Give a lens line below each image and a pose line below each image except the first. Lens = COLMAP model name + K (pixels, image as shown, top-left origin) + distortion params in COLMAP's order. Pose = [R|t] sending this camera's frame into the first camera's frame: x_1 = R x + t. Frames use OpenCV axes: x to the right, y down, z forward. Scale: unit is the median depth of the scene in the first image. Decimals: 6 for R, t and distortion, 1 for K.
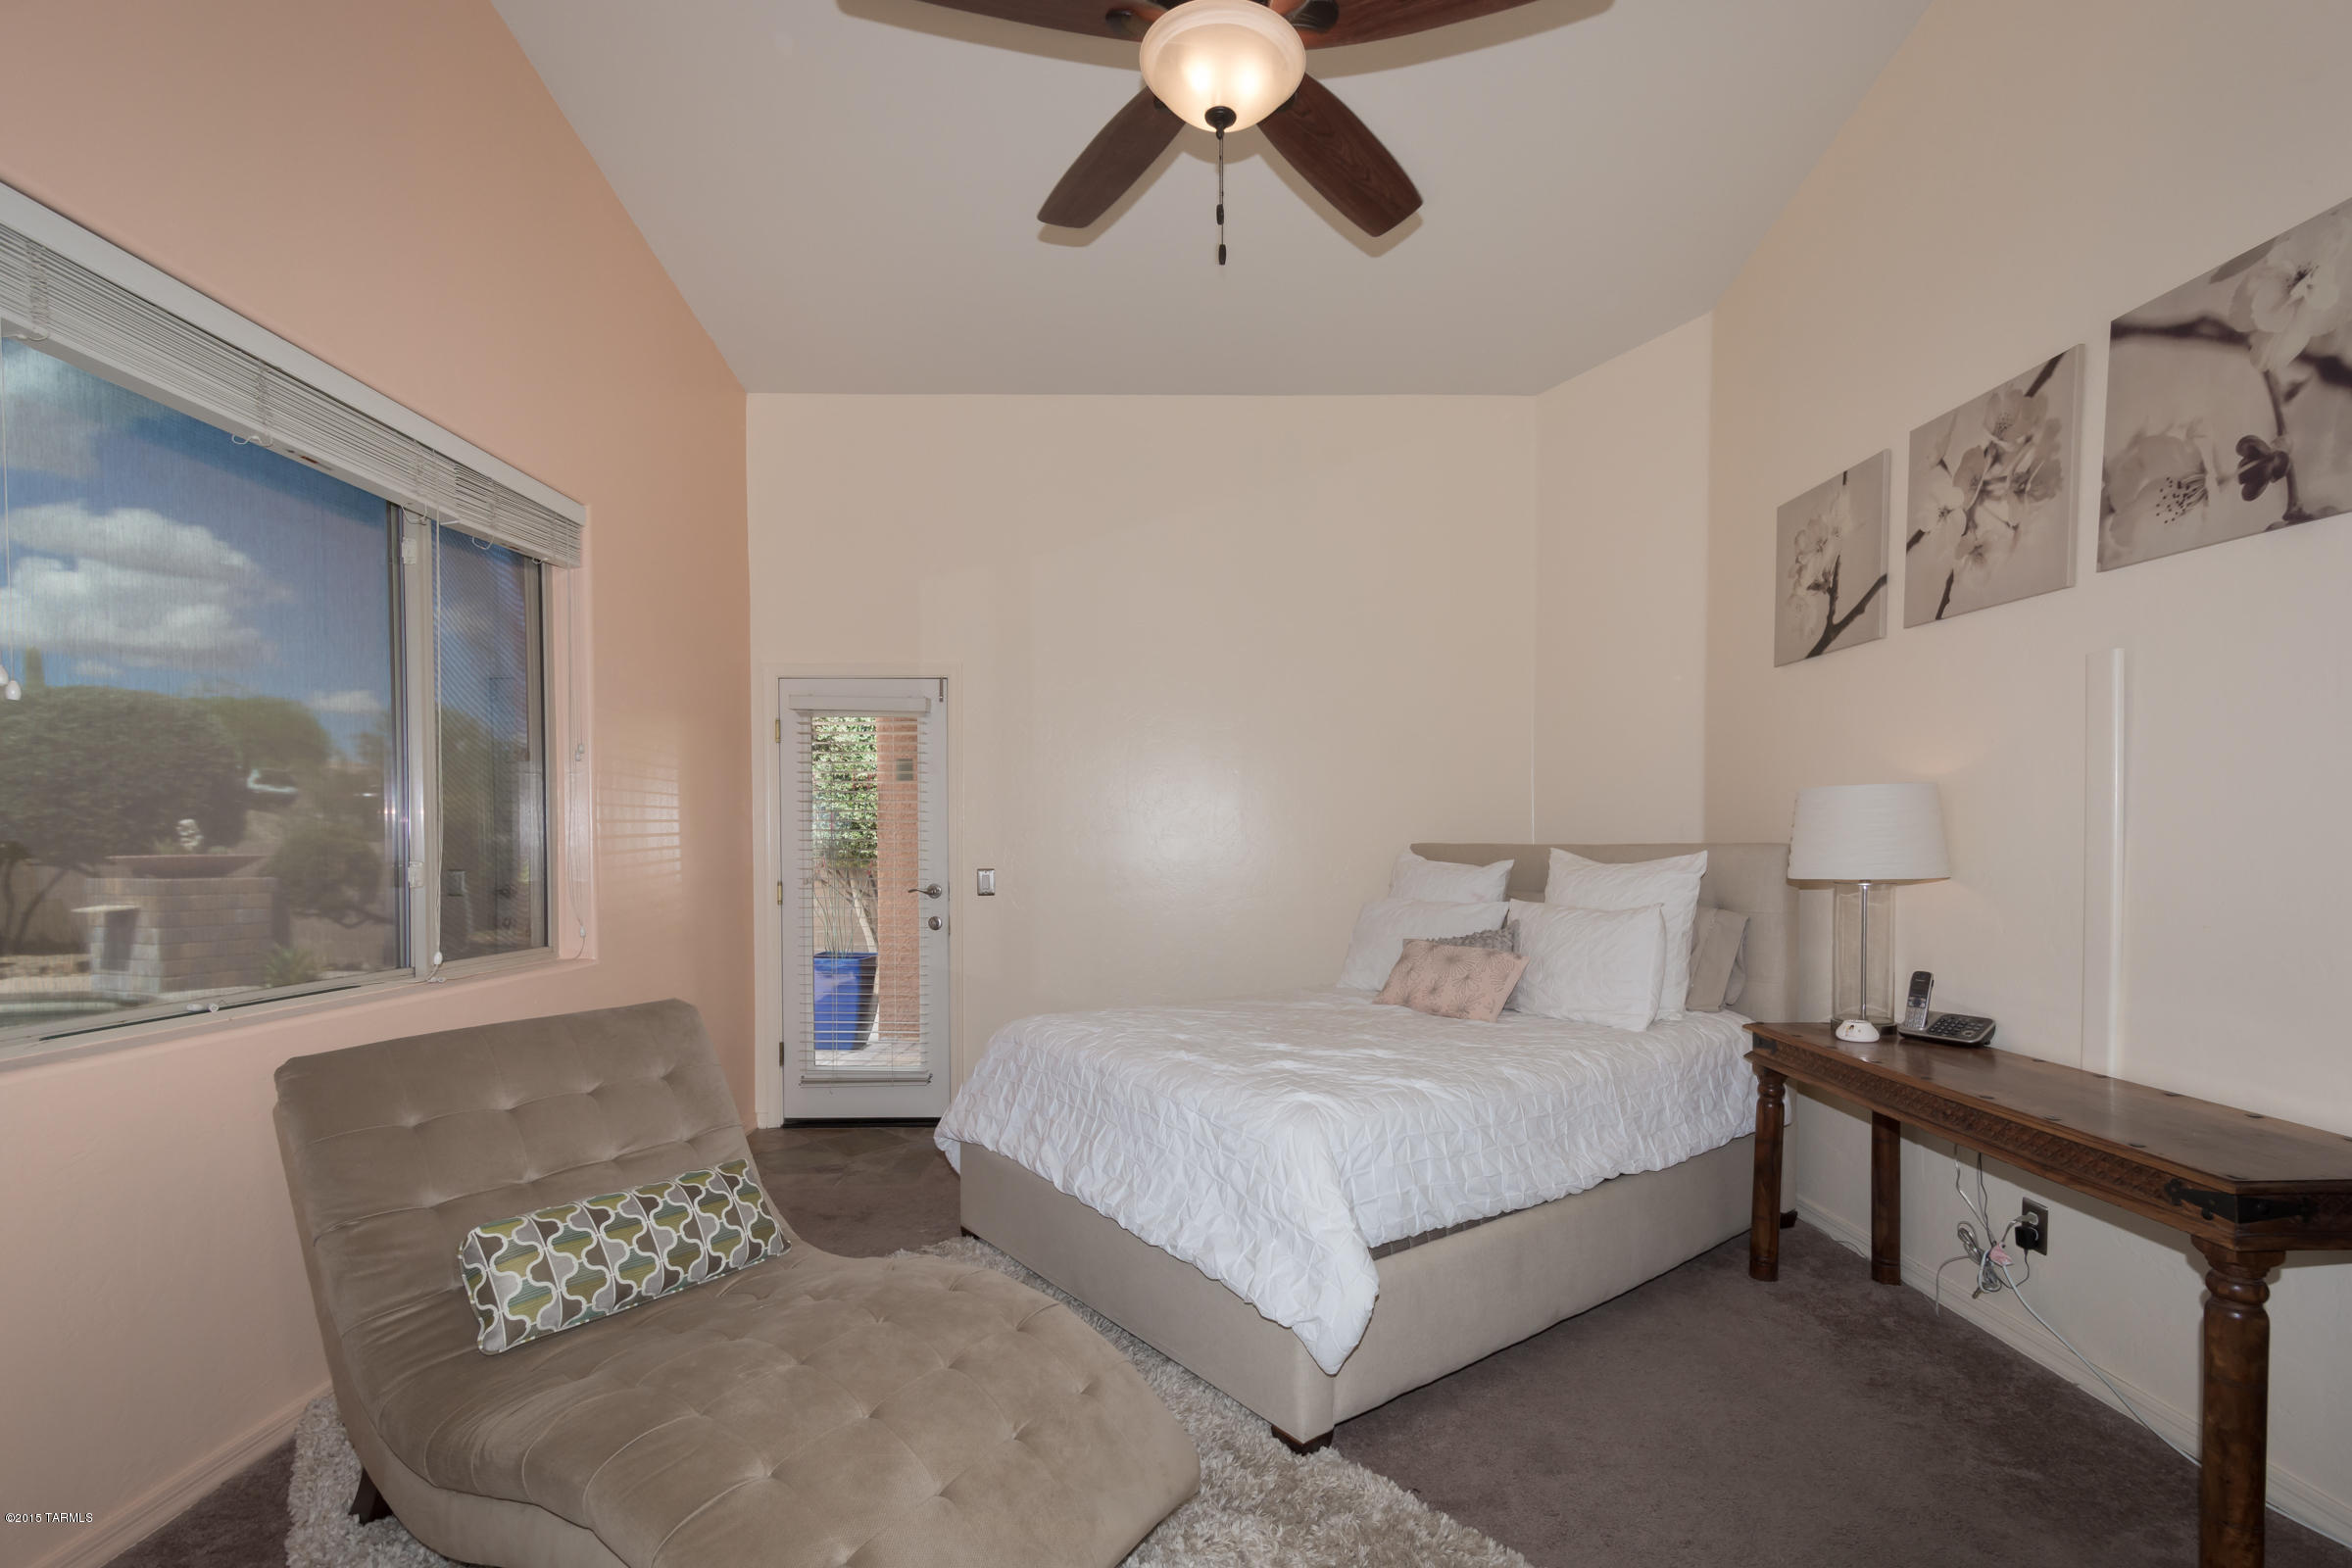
lens RADIAL K [[1047.7, 0, 1182.0], [0, 1047.7, 864.7], [0, 0, 1]] dist [0.024972, -0.000140]
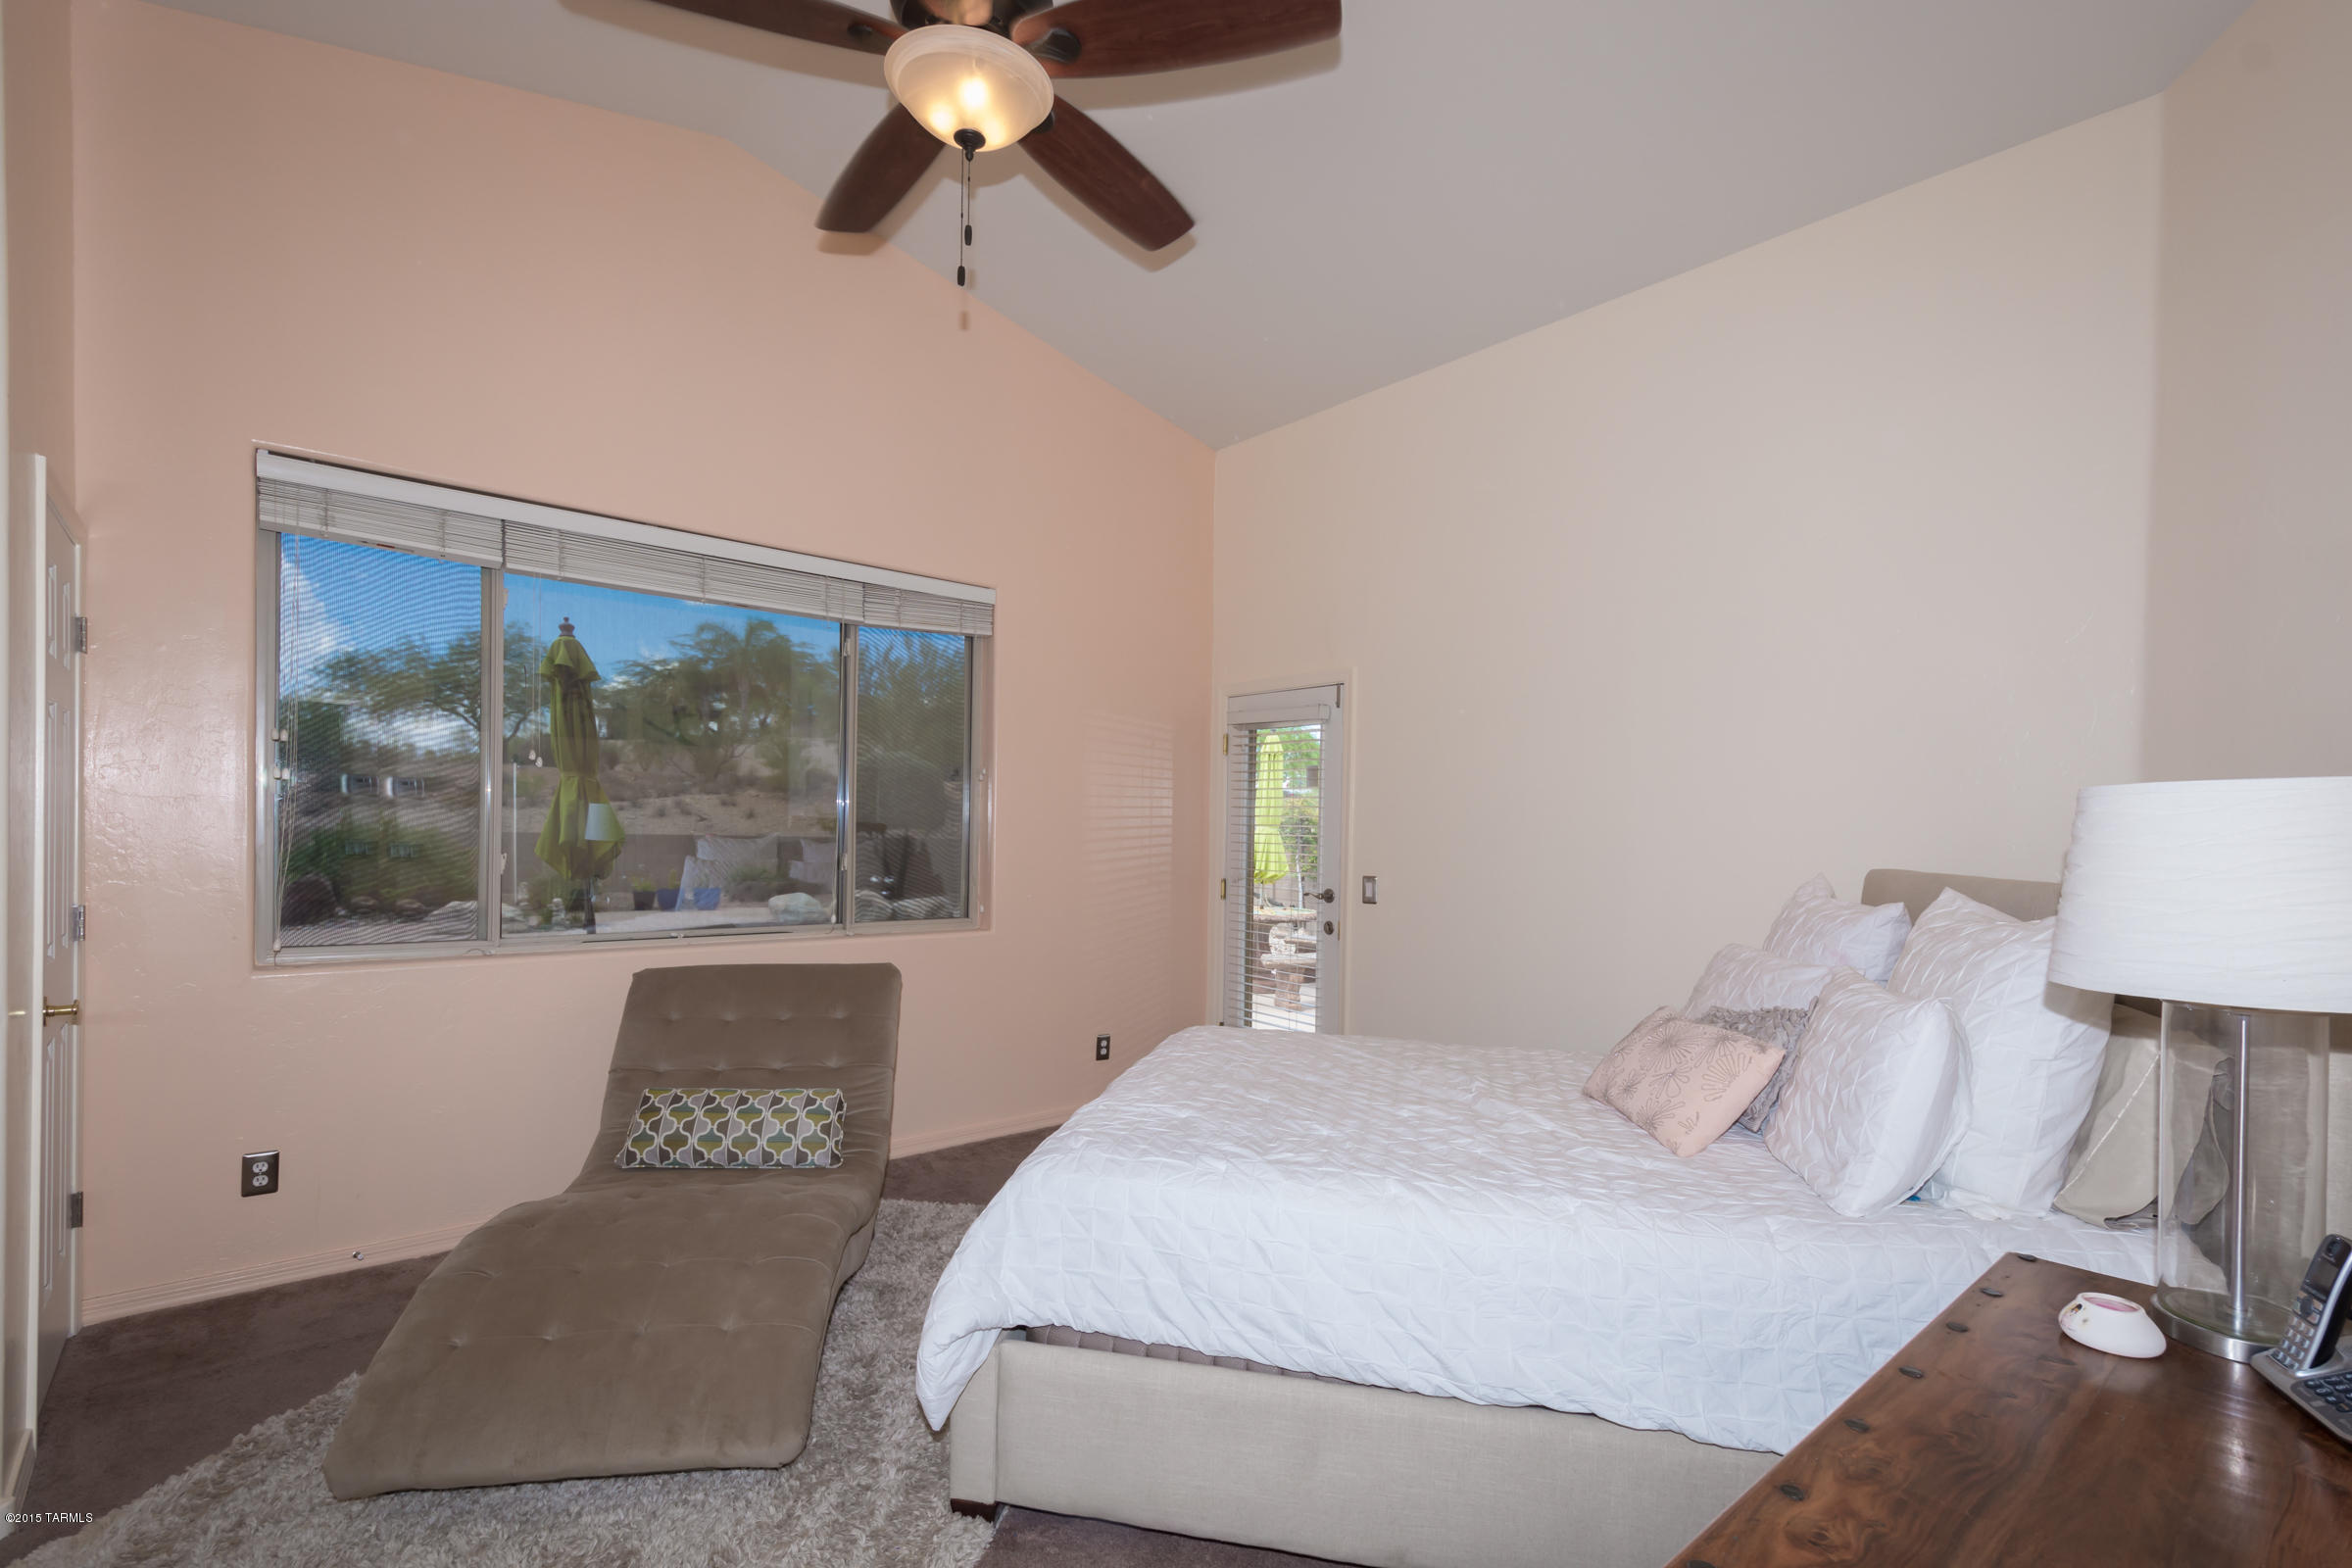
lens RADIAL K [[1046.9, 0, 1176.7], [0, 1046.9, 827.7], [0, 0, 1]] dist [0.026771, -0.011893]
pose [[0.660159, 0.013825, -0.750999, 0.750092], [-0.036620, 0.999234, -0.013795, -0.037227], [0.750233, 0.036608, 0.660159, 0.400621]]
